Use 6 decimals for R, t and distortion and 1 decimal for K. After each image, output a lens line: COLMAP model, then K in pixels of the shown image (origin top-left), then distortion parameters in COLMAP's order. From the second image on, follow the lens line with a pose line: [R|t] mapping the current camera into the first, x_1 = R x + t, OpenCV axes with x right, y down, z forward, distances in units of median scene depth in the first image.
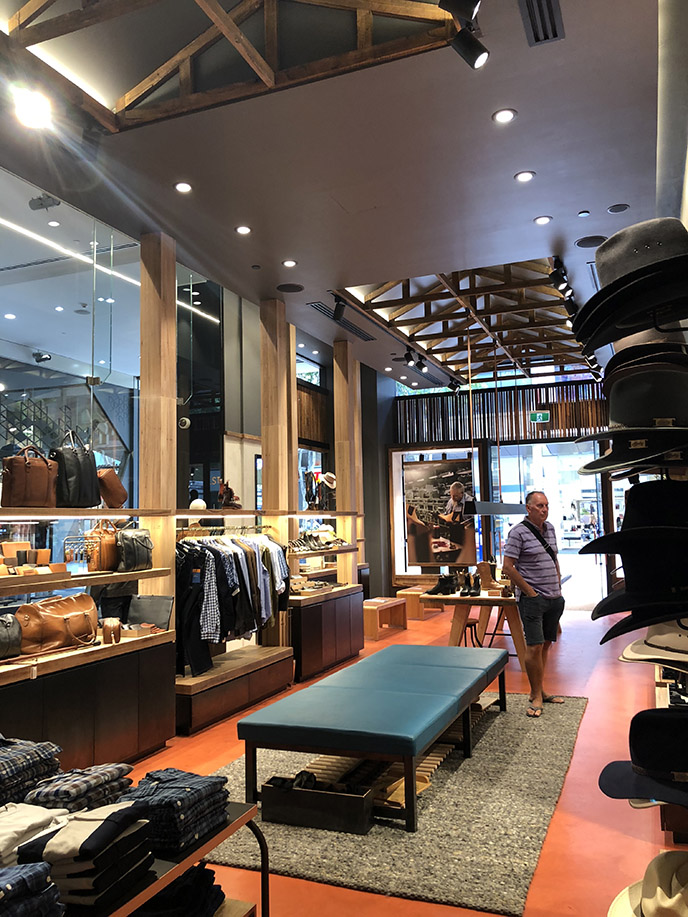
lens RADIAL K [[733.8, 0, 344.0], [0, 733.8, 458.5], [0, 0, 1]] dist [0.081873, -0.003093]
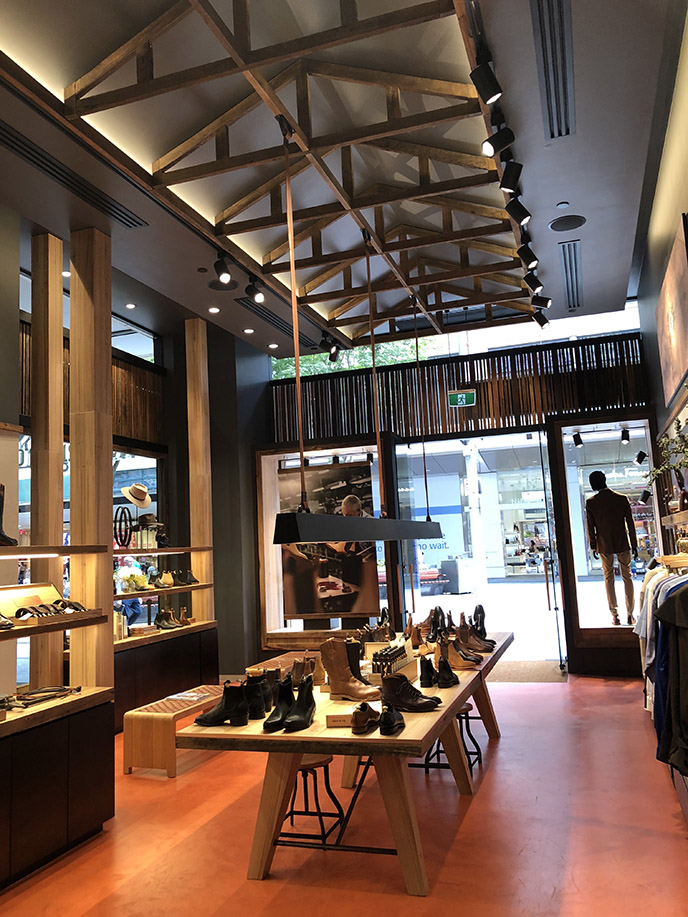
lens RADIAL K [[740.0, 0, 346.4], [0, 740.0, 449.4], [0, 0, 1]] dist [0.093599, -0.001370]
pose [[0.996694, -0.021511, 0.078343, 0.094574], [0.025470, 0.998430, -0.049888, 0.023341], [-0.077147, 0.051718, 0.995677, 0.293937]]
